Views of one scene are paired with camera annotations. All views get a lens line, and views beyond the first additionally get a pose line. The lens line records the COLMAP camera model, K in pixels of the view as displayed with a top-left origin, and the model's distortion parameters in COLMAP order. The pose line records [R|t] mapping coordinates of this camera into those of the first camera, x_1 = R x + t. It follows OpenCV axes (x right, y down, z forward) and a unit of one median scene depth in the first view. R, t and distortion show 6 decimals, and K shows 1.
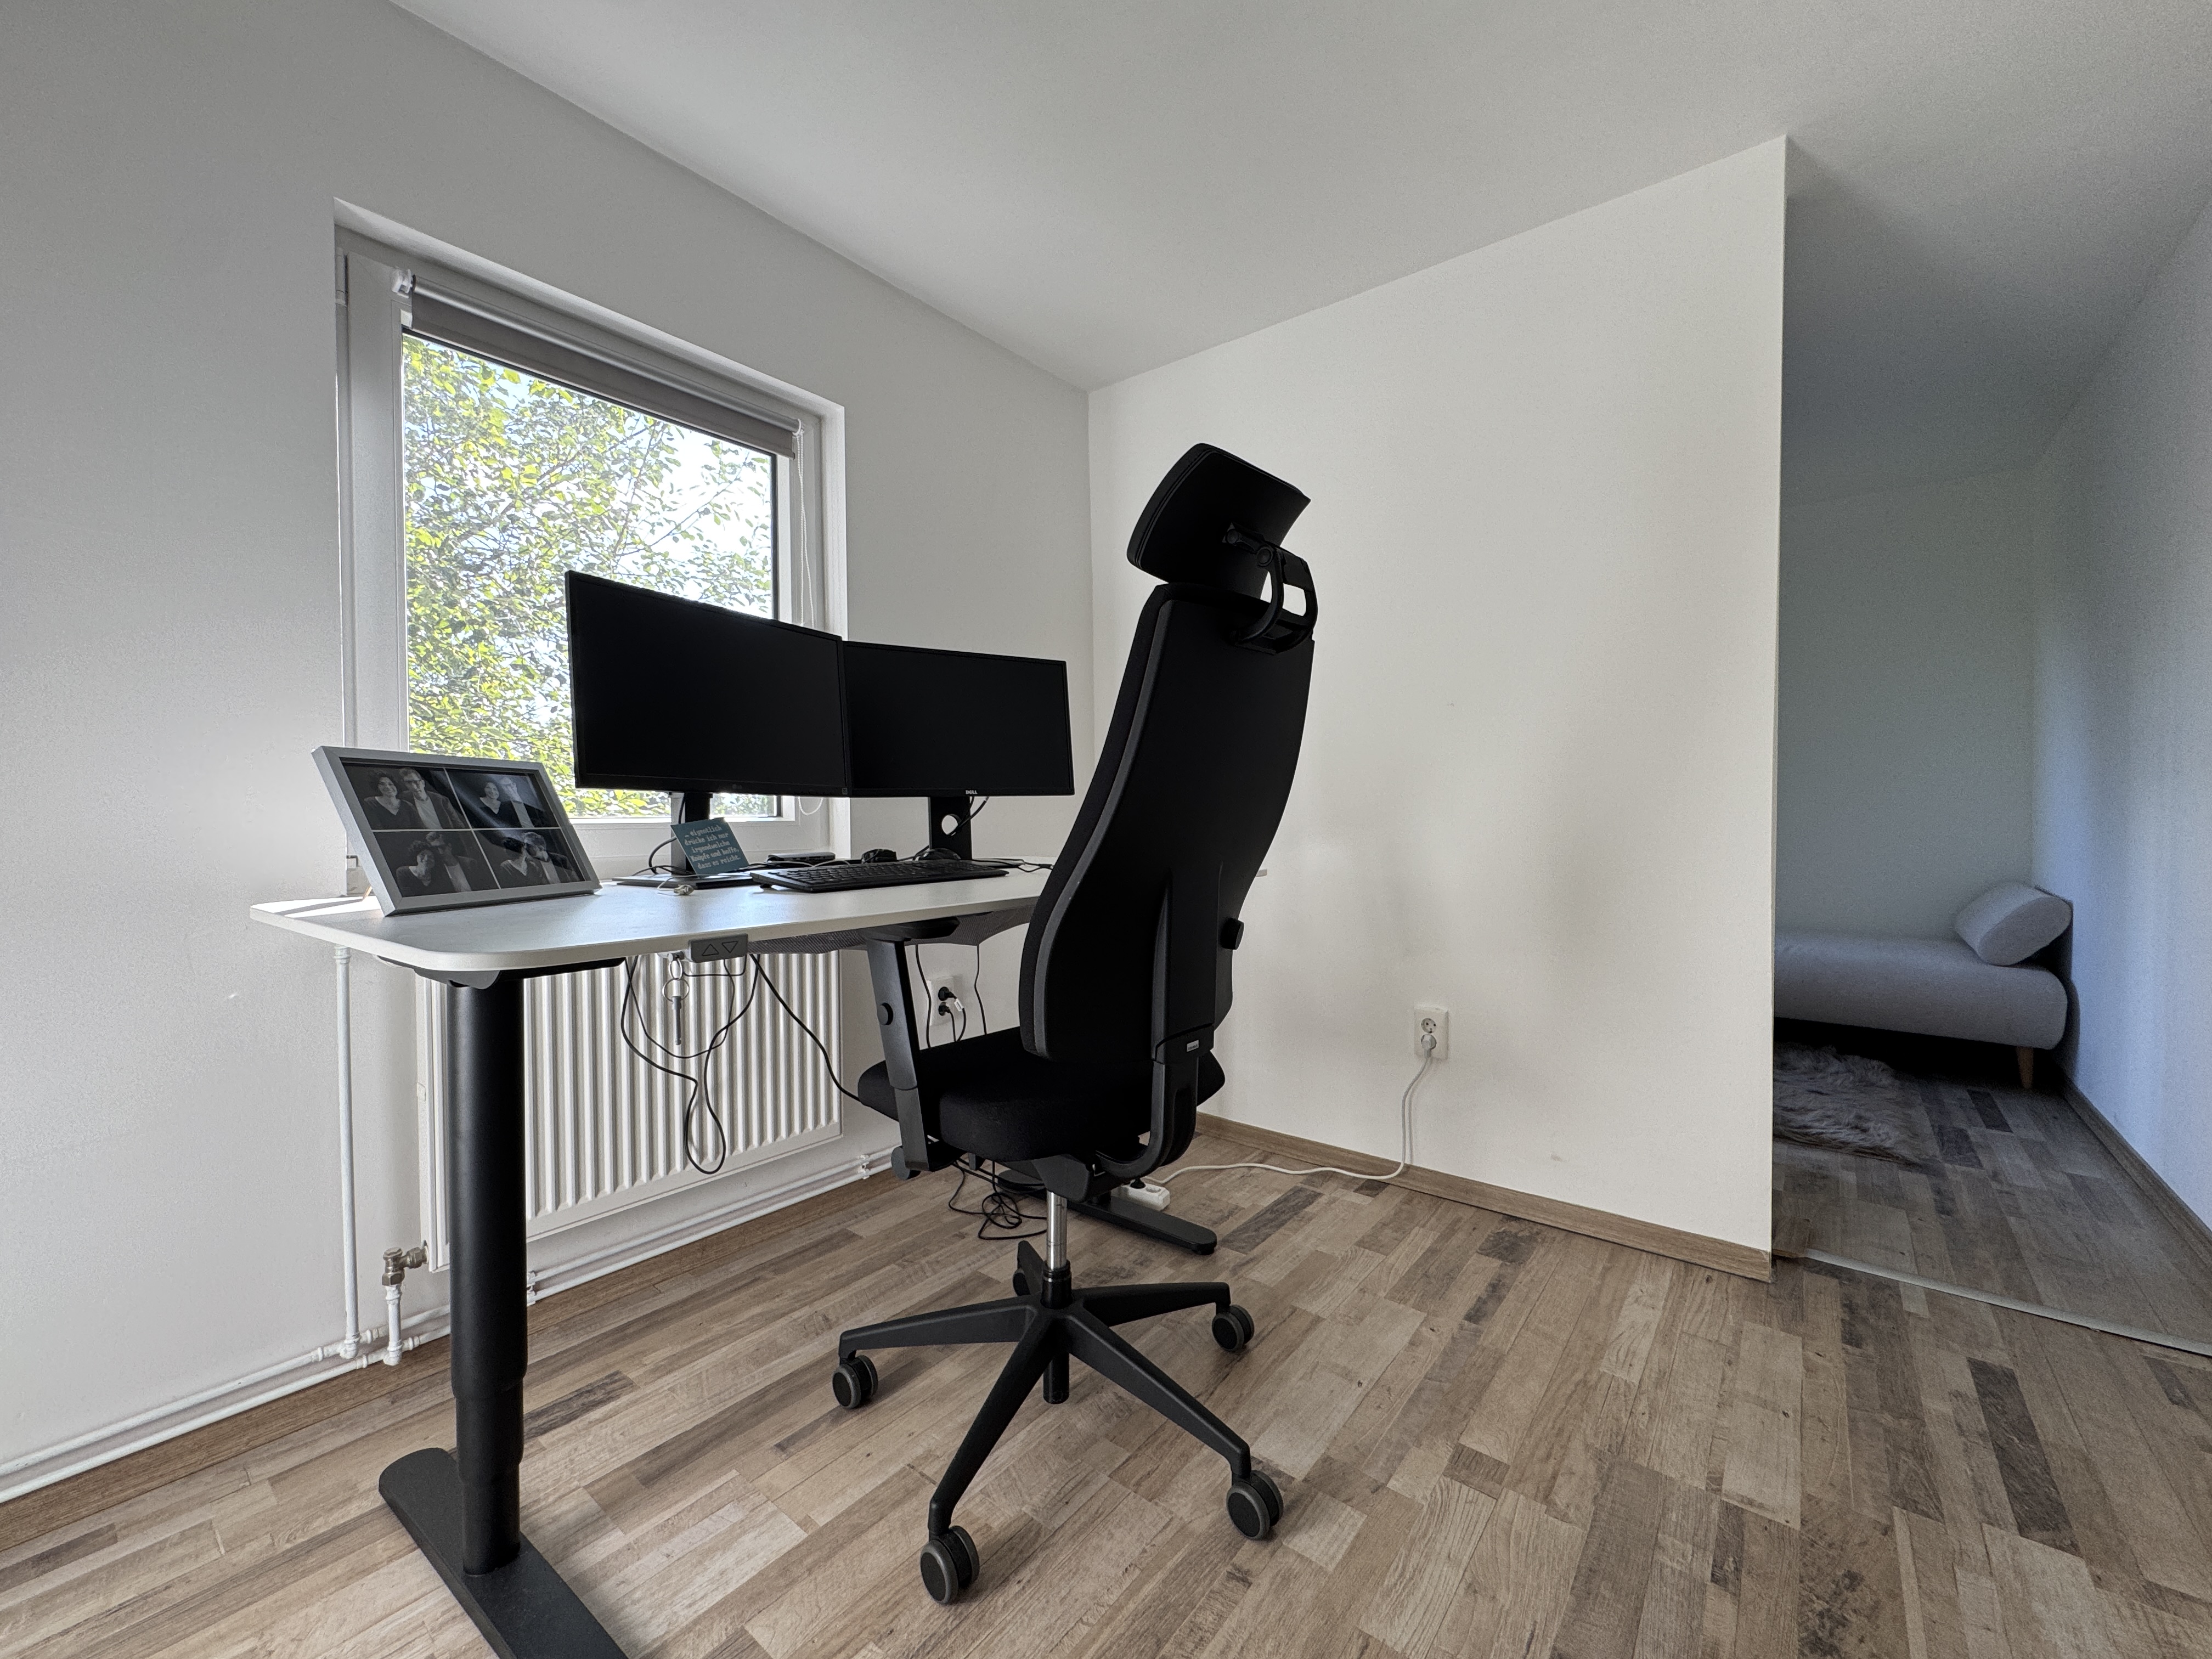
lens RADIAL K [[883.3, 0, 1106.0], [0, 883.3, 829.5], [0, 0, 1]] dist [-0.000917, -0.000184]
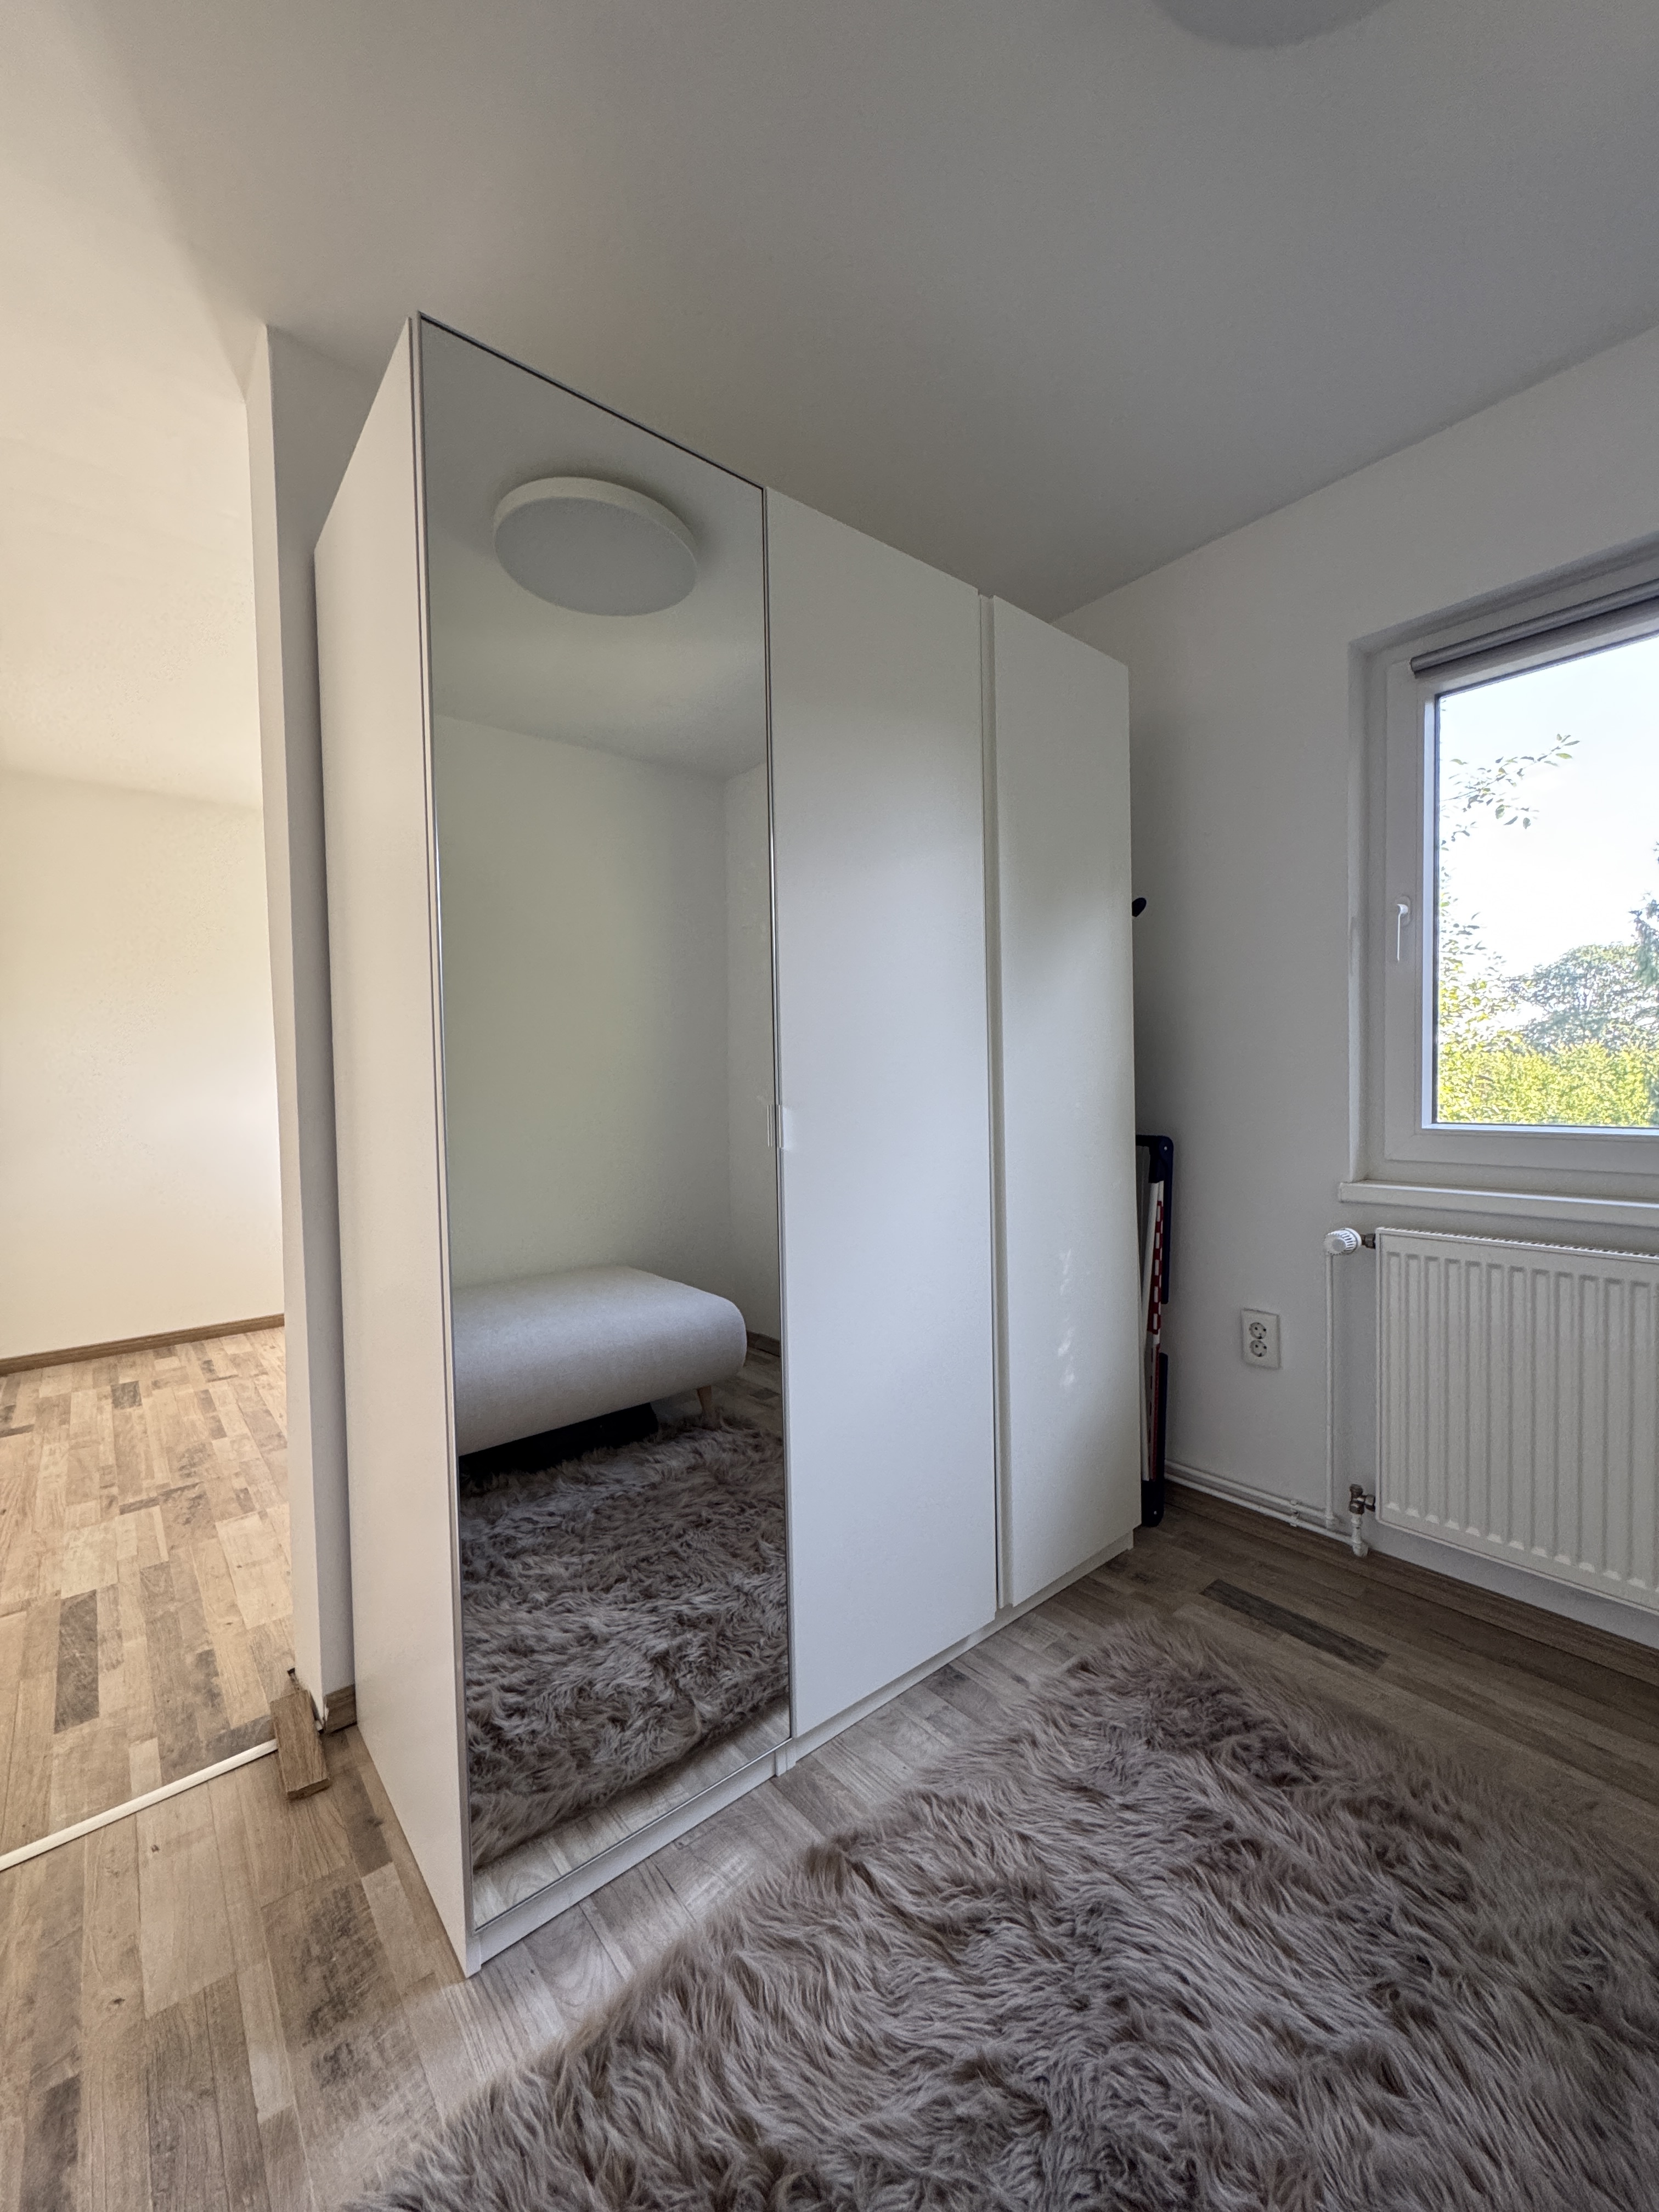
lens RADIAL K [[883.3, 0, 829.5], [0, 883.3, 1106.0], [0, 0, 1]] dist [-0.000917, -0.000184]
pose [[-0.199030, 0.039718, -0.979188, 1.637903], [-0.002121, 0.999159, 0.040959, -0.113307], [0.979991, 0.010229, -0.198778, 1.859644]]
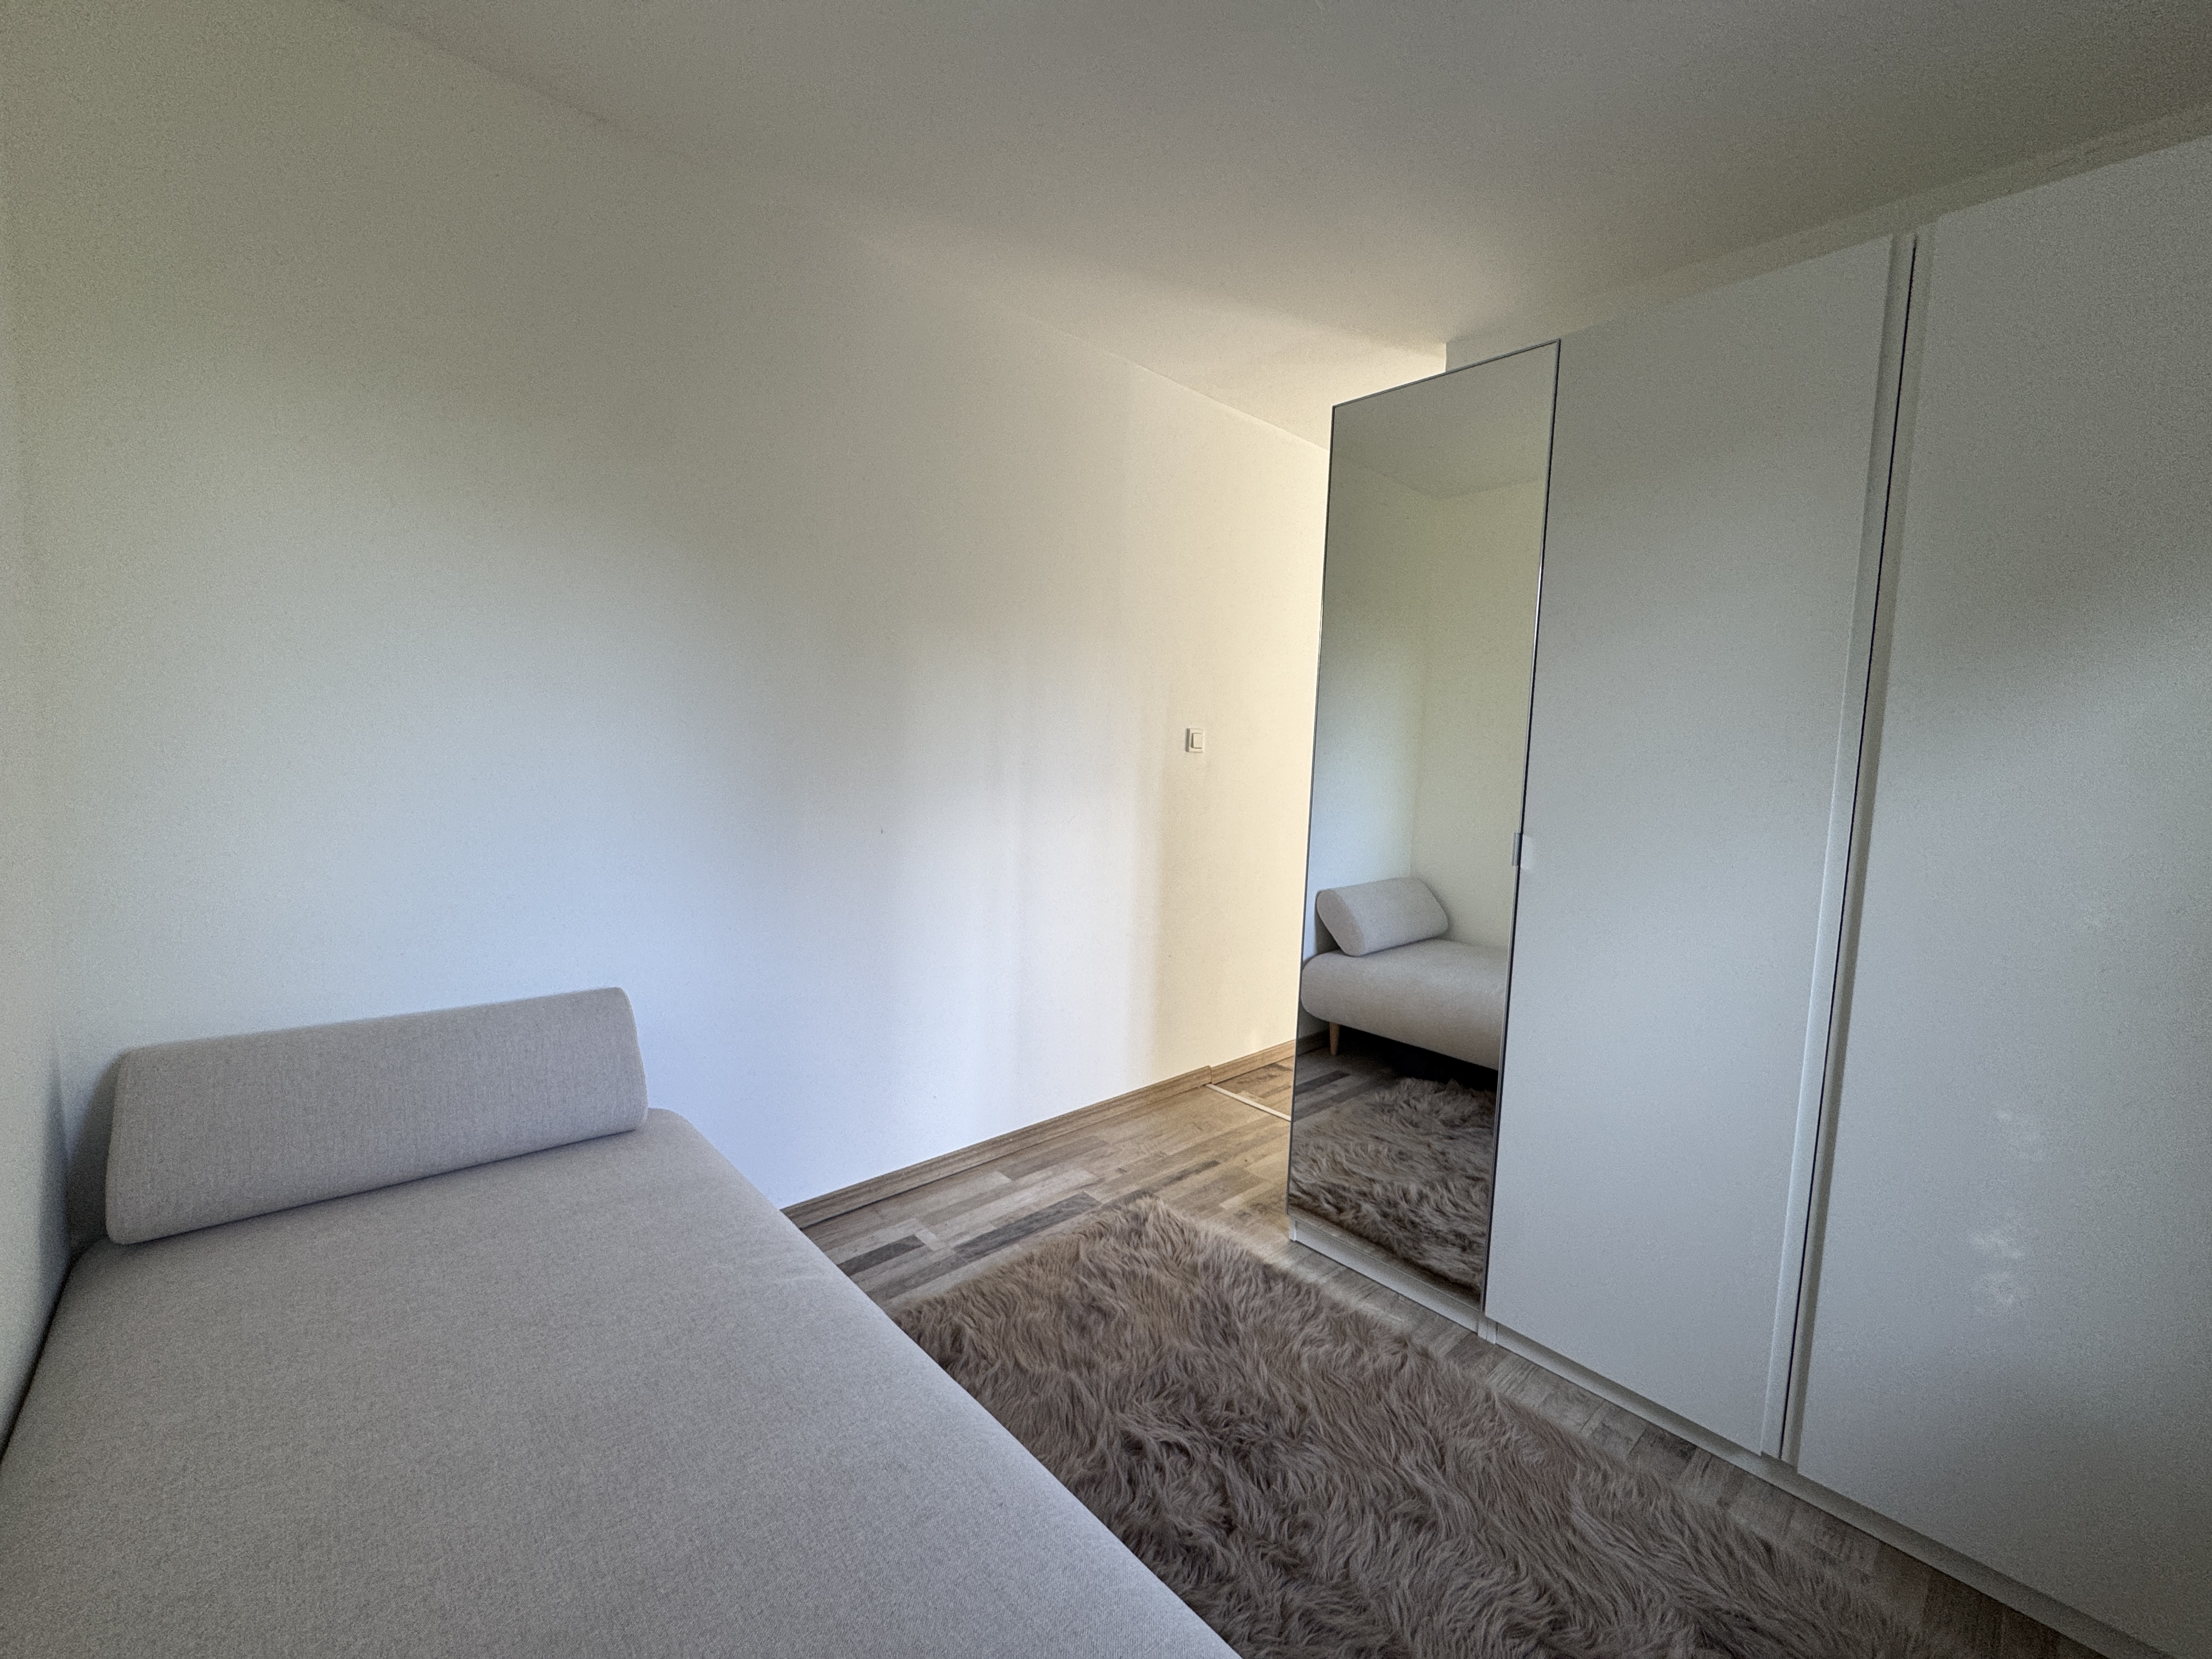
lens RADIAL K [[883.3, 0, 1106.0], [0, 883.3, 829.5], [0, 0, 1]] dist [-0.000917, -0.000184]
pose [[-0.988019, -0.042671, 0.148314, 1.187267], [-0.025815, 0.993172, 0.113768, -0.186907], [-0.152156, 0.108576, -0.982375, 2.723220]]
